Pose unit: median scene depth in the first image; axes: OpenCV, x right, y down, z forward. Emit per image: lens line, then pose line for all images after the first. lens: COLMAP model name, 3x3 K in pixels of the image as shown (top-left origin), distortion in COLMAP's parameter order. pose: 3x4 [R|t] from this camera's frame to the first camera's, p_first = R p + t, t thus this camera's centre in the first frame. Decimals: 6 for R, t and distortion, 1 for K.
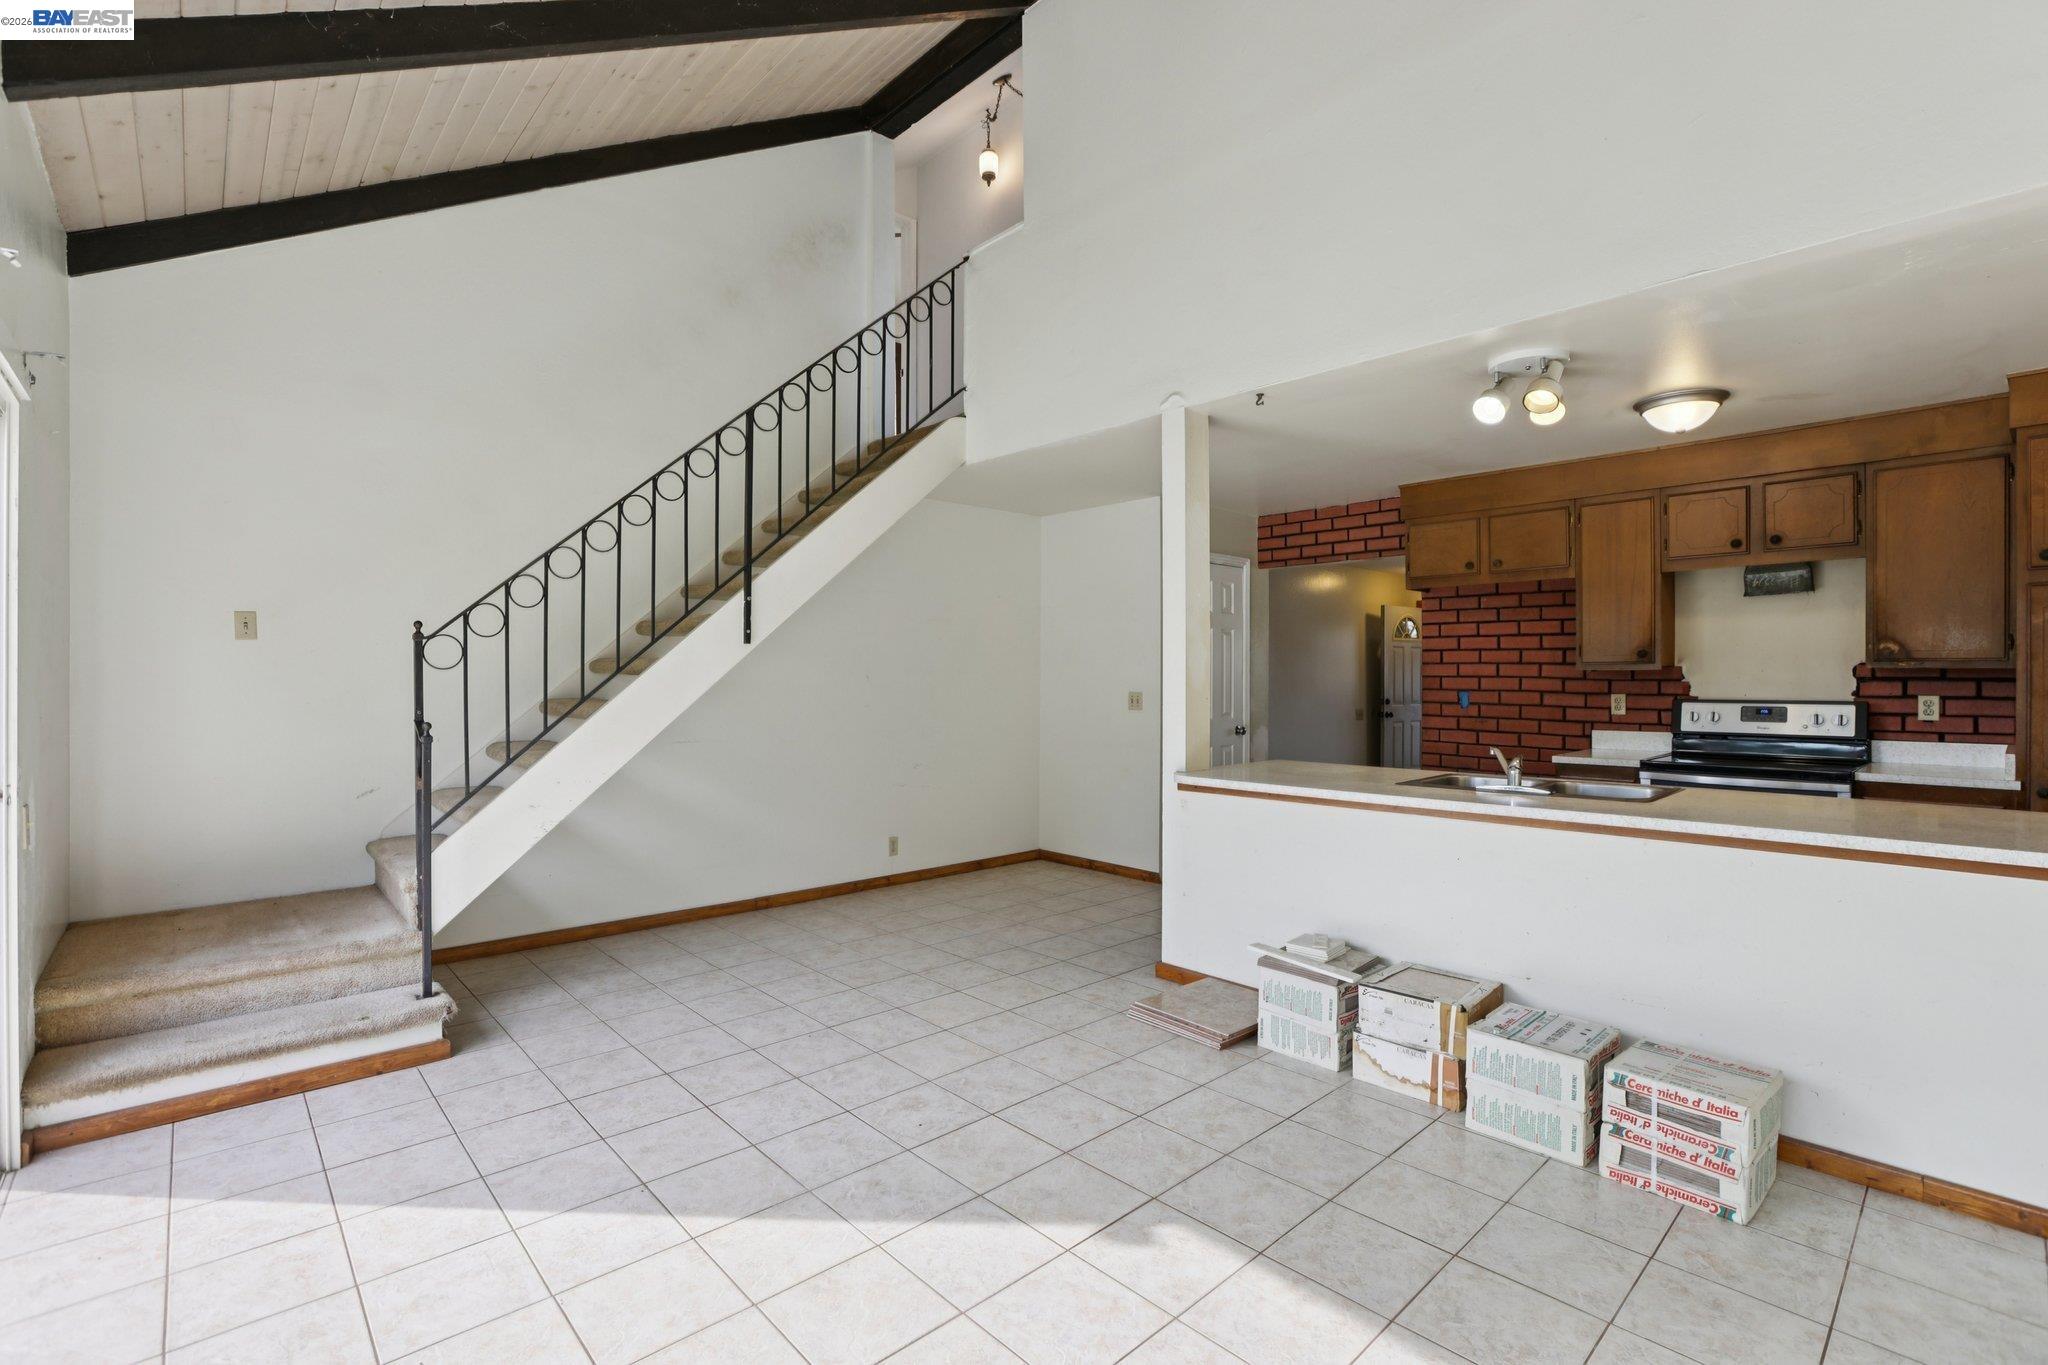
lens RADIAL K [[922.6, 0, 1038.2], [0, 922.6, 684.7], [0, 0, 1]] dist [-0.015954, 0.000649]
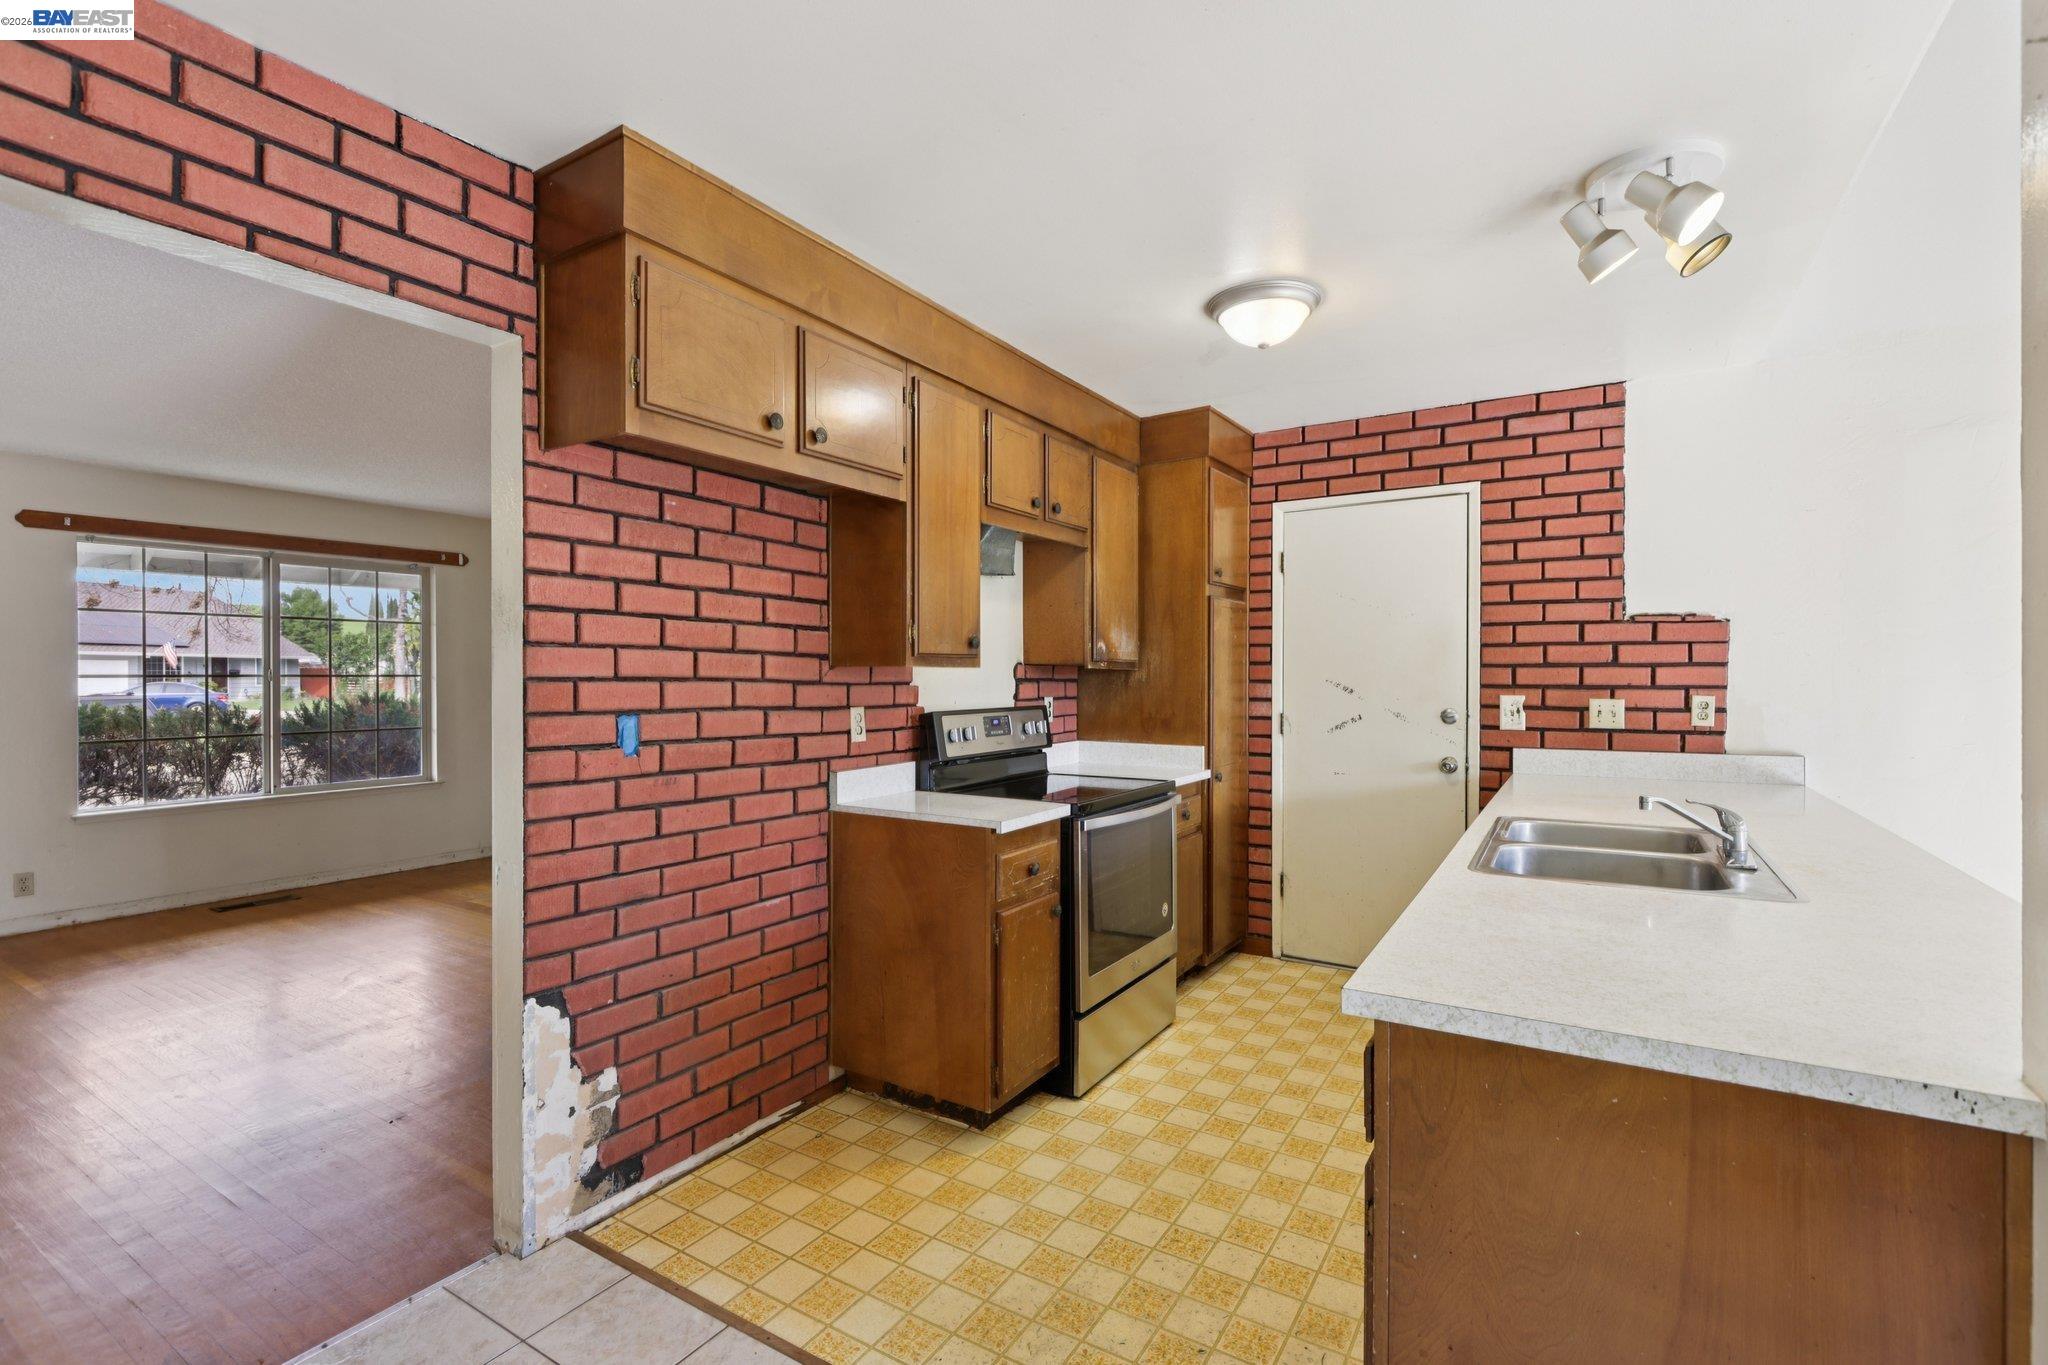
lens RADIAL K [[922.6, 0, 1038.2], [0, 922.6, 684.7], [0, 0, 1]] dist [-0.015954, 0.000649]
pose [[-0.268271, -0.006452, 0.963322, 0.019170], [0.011001, 0.999892, 0.009761, -0.008844], [-0.963281, 0.013217, -0.268171, 0.994777]]
